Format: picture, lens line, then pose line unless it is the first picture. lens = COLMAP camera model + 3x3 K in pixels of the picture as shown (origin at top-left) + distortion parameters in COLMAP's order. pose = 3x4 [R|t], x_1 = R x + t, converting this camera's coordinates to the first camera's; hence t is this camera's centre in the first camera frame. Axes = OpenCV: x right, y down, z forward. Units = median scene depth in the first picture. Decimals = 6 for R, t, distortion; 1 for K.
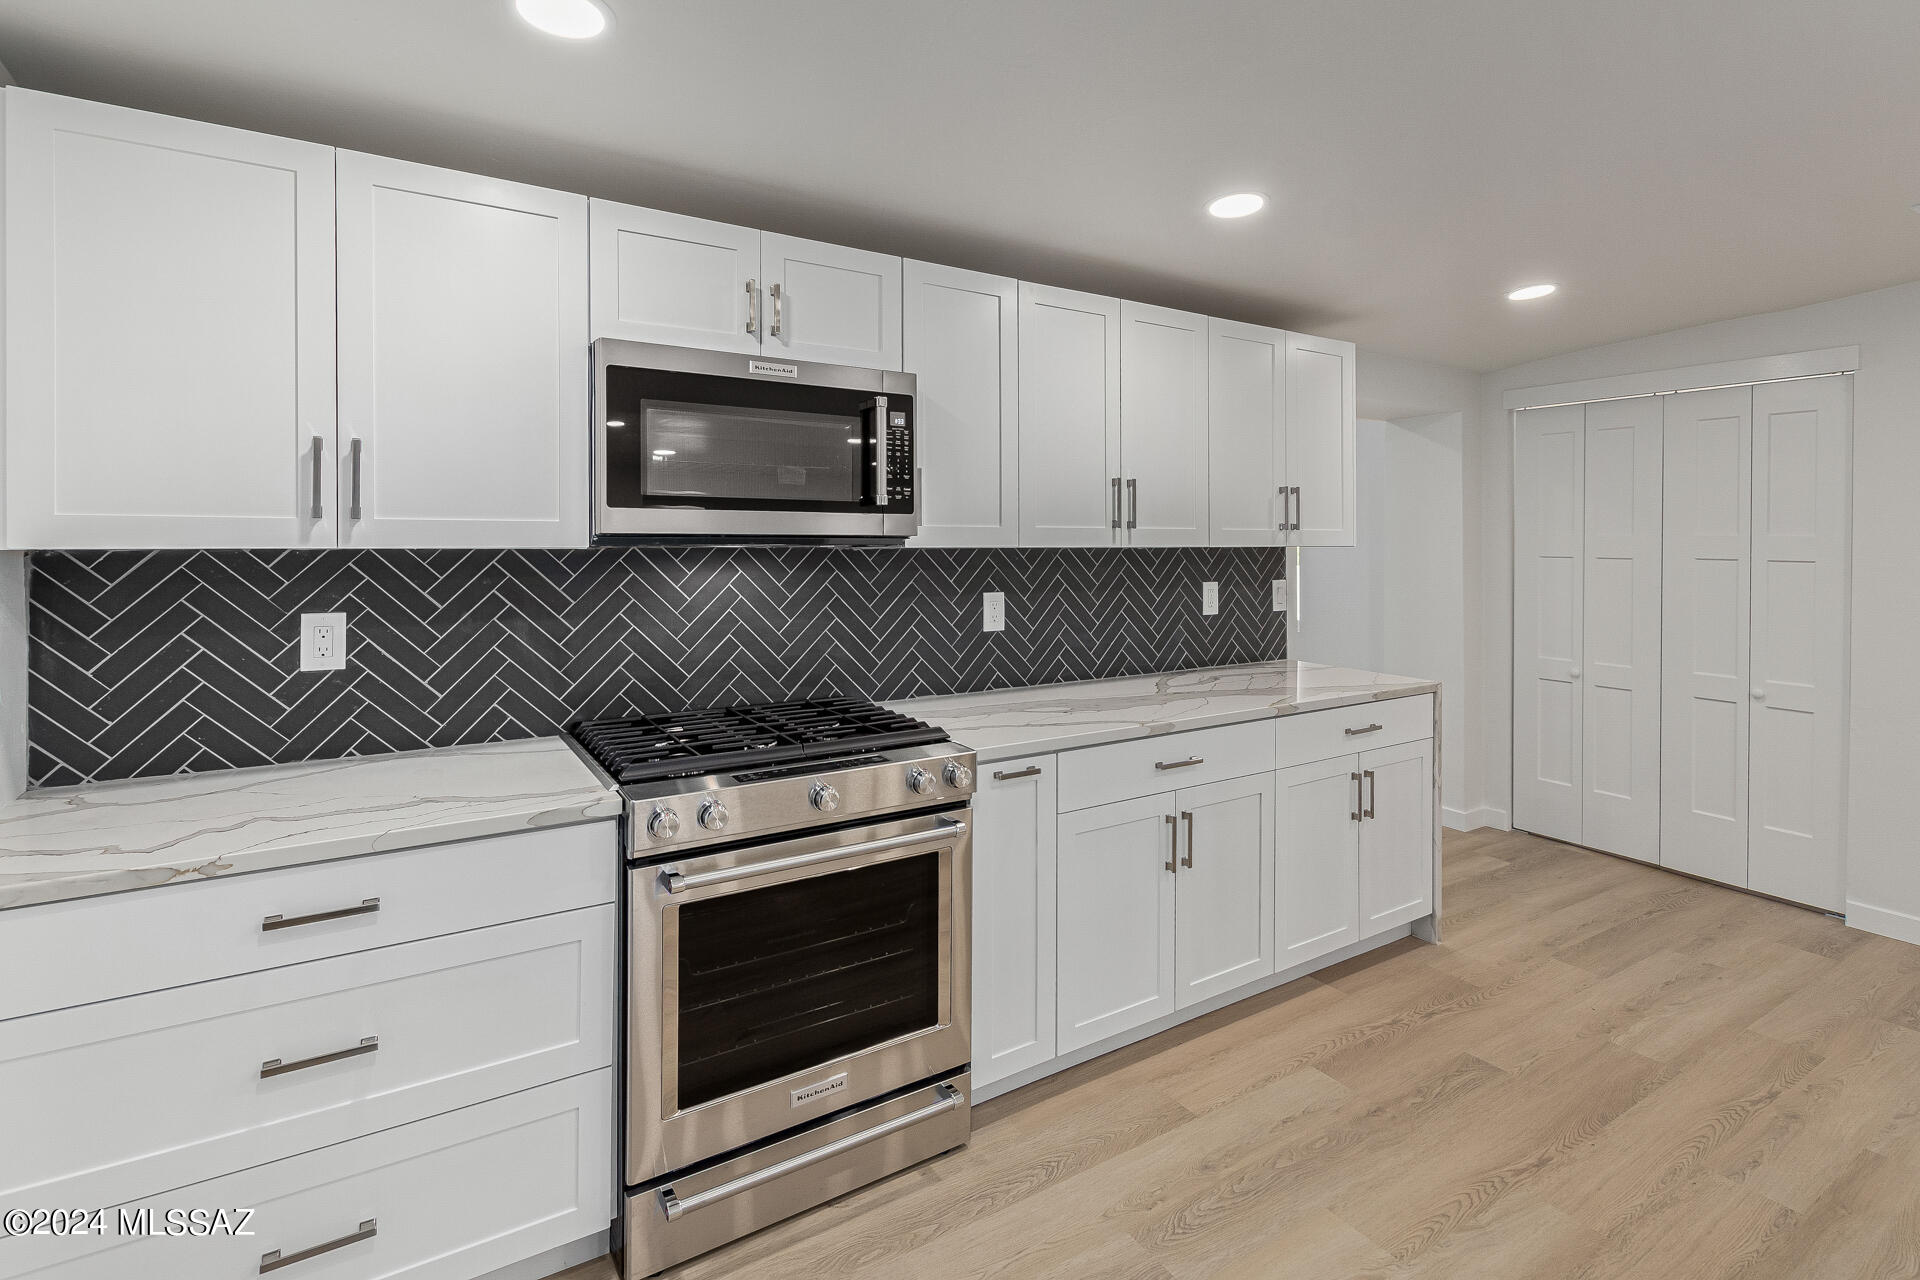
lens RADIAL K [[911.2, 0, 987.1], [0, 911.2, 538.3], [0, 0, 1]] dist [0.004001, -0.000932]
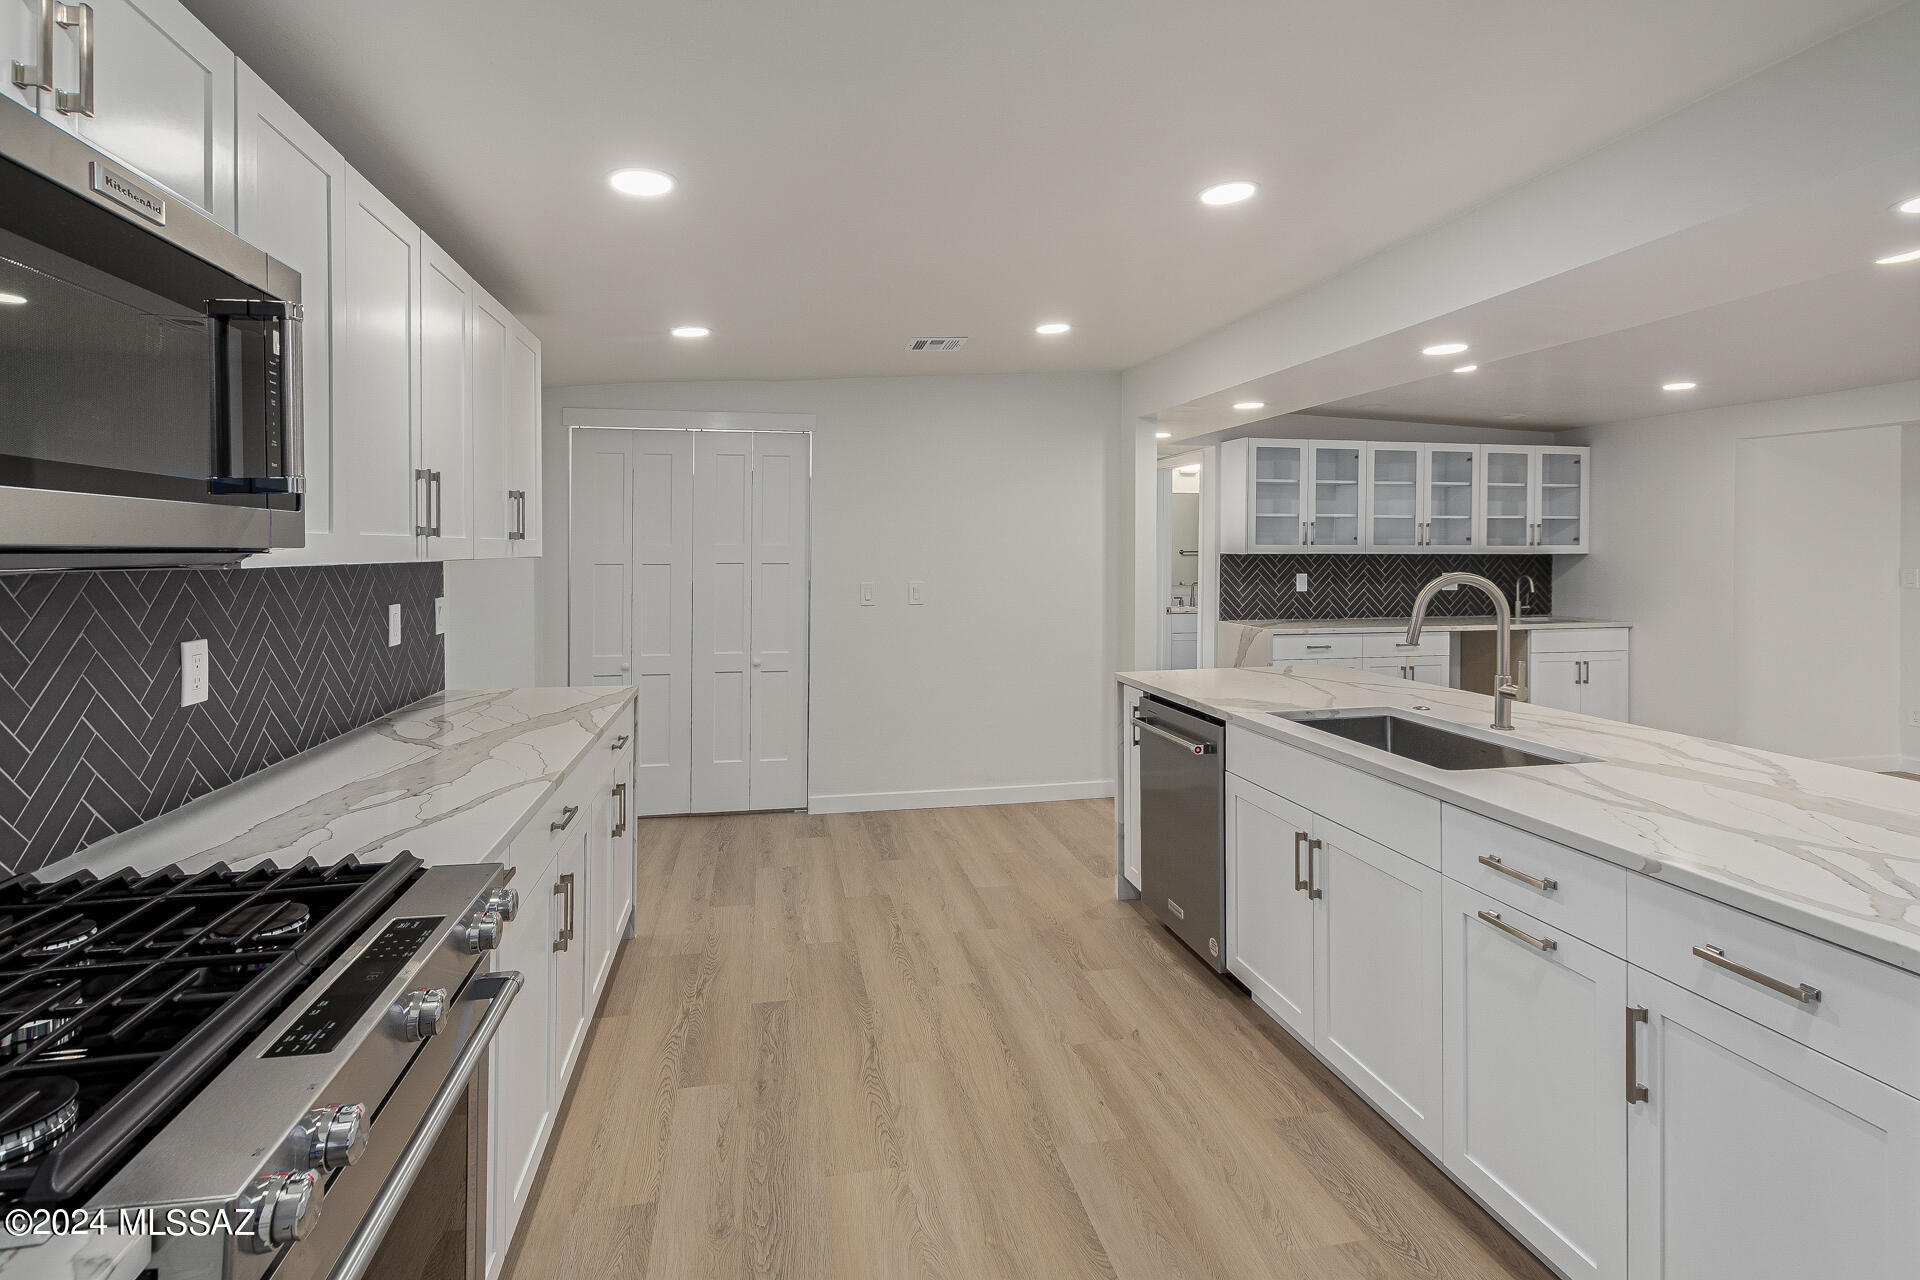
lens RADIAL K [[911.2, 0, 929.9], [0, 911.2, 540.7], [0, 0, 1]] dist [0.004001, -0.000932]
pose [[0.374604, 0.003287, 0.927179, -0.371803], [0.004056, 0.999978, -0.005184, -0.001870], [-0.927176, 0.005702, 0.374582, 0.314301]]
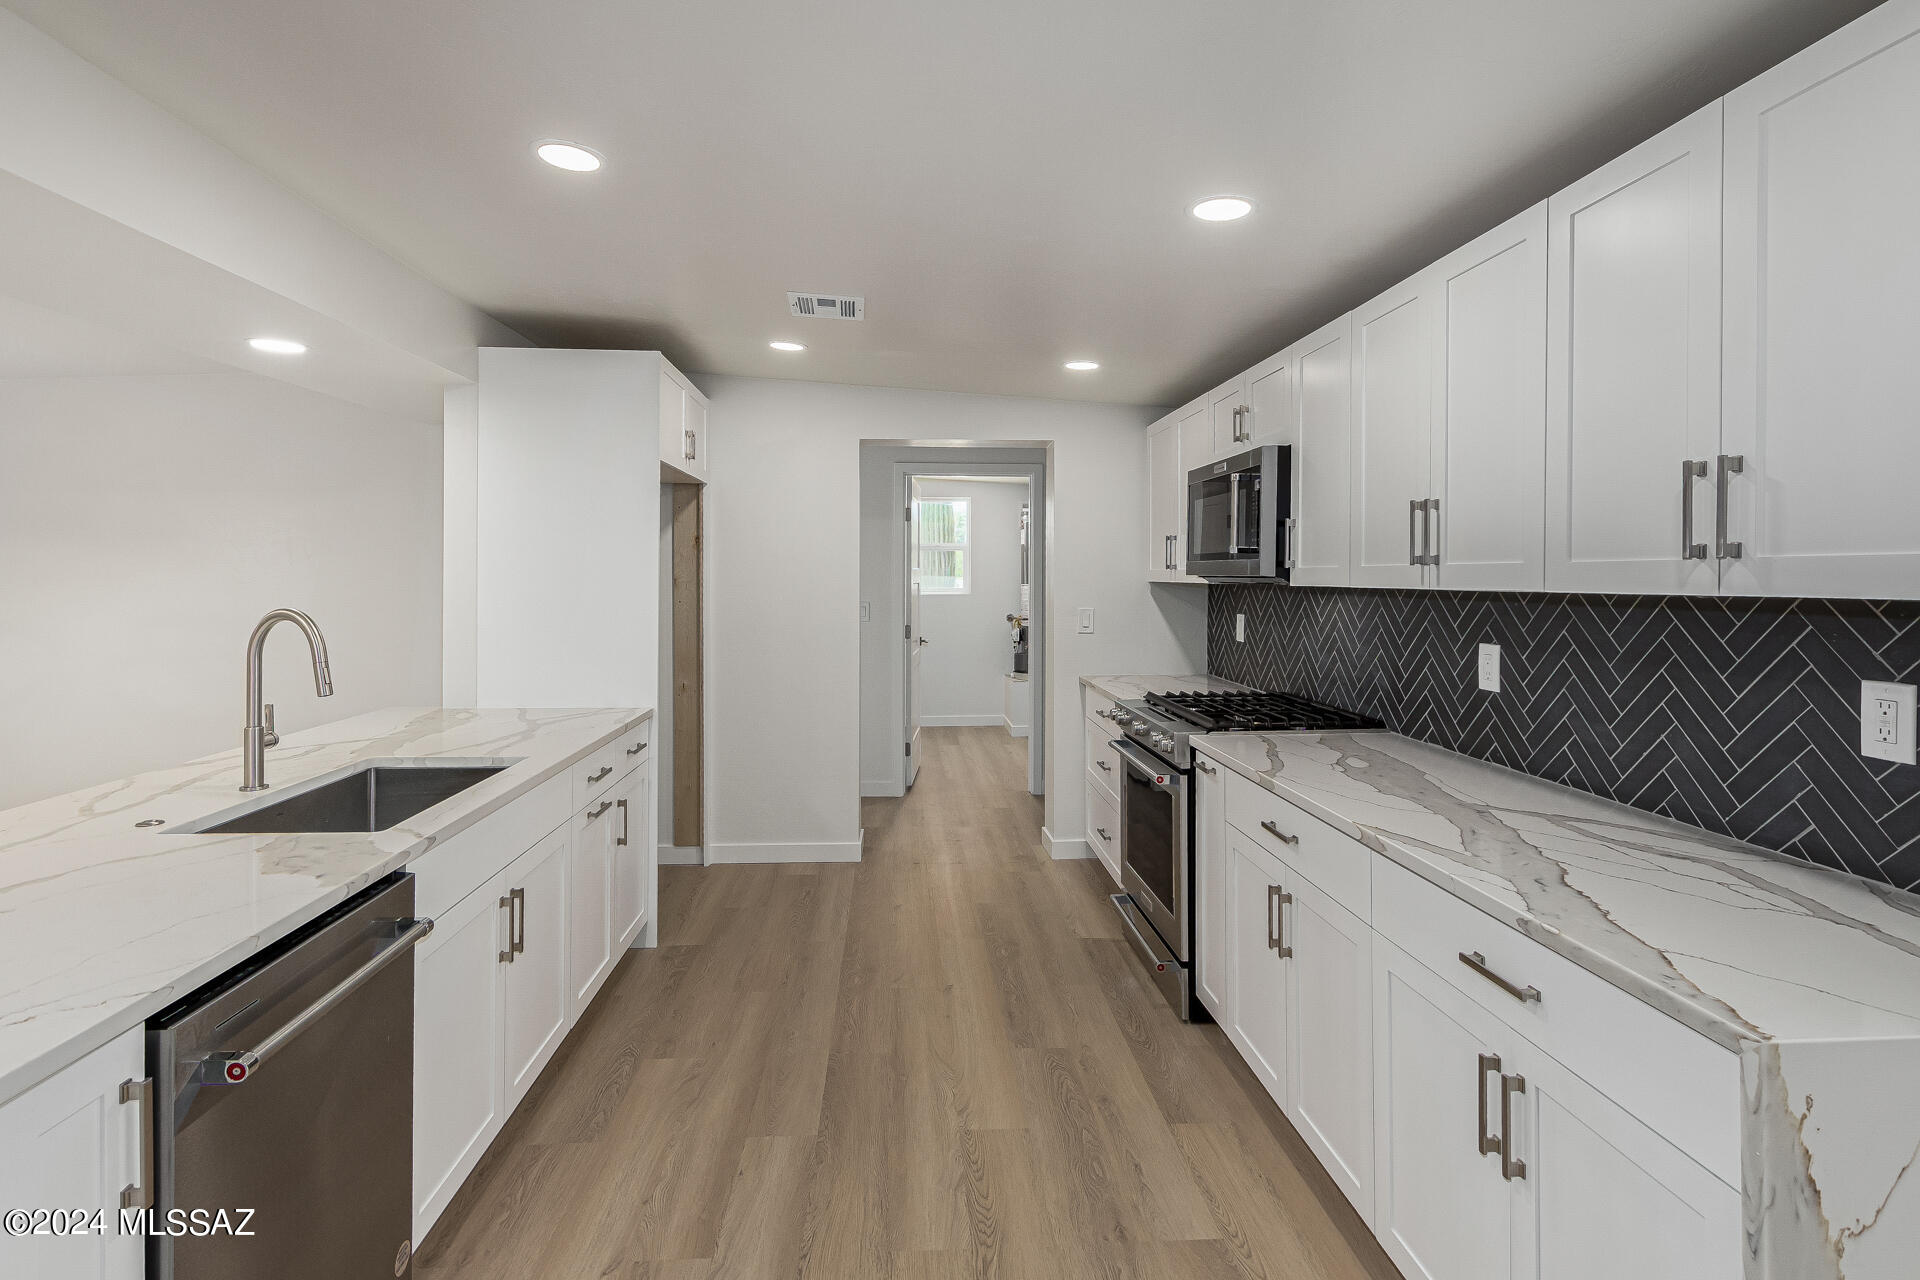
lens RADIAL K [[911.2, 0, 930.6], [0, 911.2, 582.3], [0, 0, 1]] dist [0.004001, -0.000932]
pose [[-0.500932, 0.002829, -0.865482, 0.965776], [-0.000750, 0.999993, 0.003702, 0.001029], [0.865486, 0.002504, -0.500926, 0.969978]]
